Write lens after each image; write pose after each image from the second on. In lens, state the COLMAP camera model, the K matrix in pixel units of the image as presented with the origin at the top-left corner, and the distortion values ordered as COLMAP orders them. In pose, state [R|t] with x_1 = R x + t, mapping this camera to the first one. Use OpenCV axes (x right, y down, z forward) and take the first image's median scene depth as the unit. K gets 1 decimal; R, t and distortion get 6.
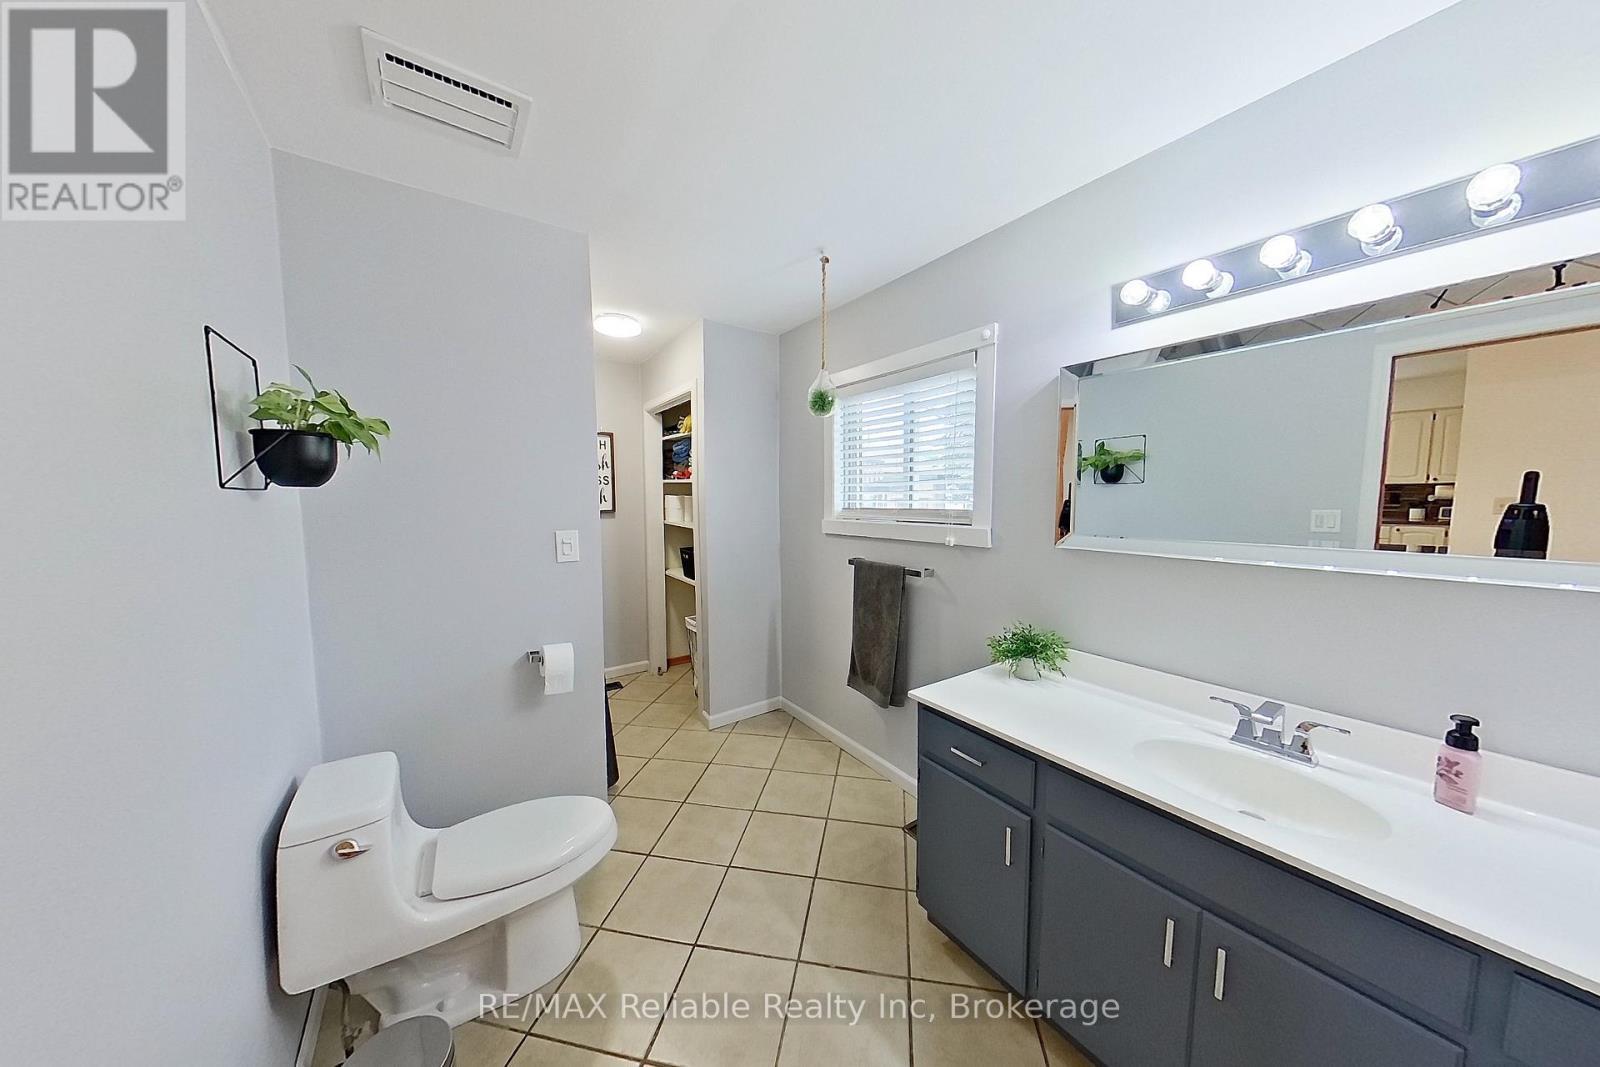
lens RADIAL K [[514.4, 0, 797.8], [0, 514.4, 531.0], [0, 0, 1]] dist [-0.000607, 0.000075]
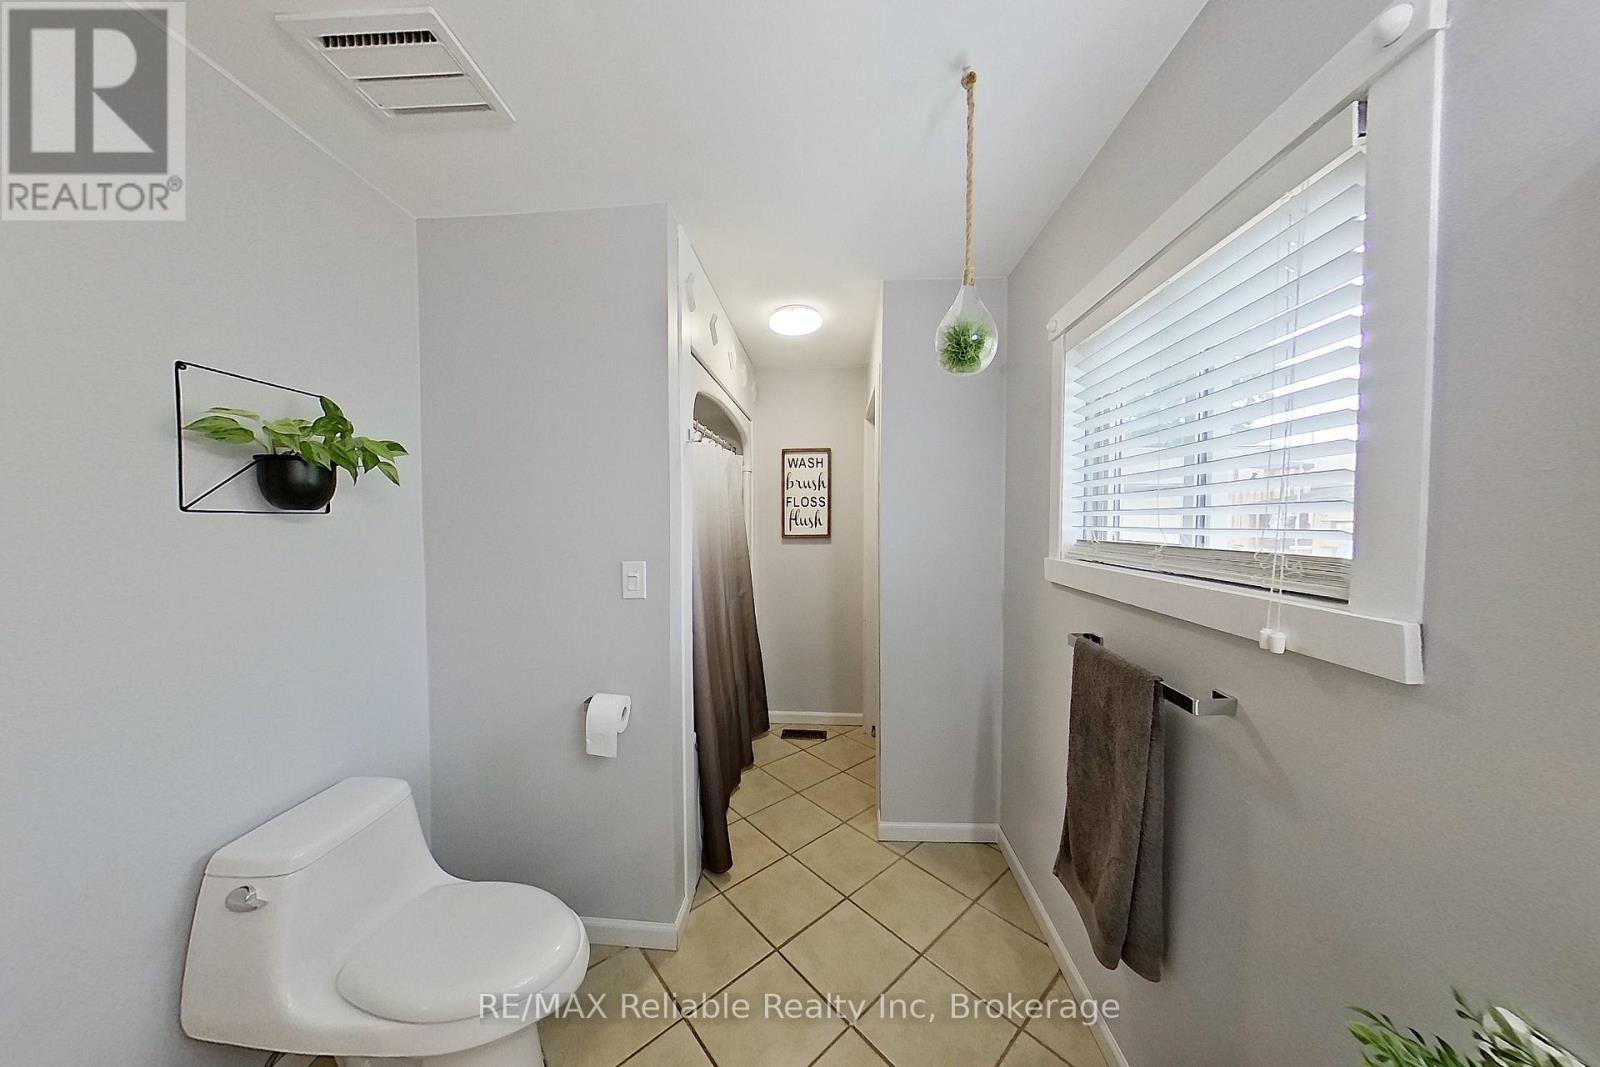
lens RADIAL K [[506.3, 0, 797.8], [0, 506.3, 538.2], [0, 0, 1]] dist [0.012327, 0.000022]
pose [[0.768335, 0.023567, -0.639614, 0.230409], [-0.042925, 0.998969, -0.014756, -0.028784], [0.638607, 0.038793, 0.768555, 0.424476]]
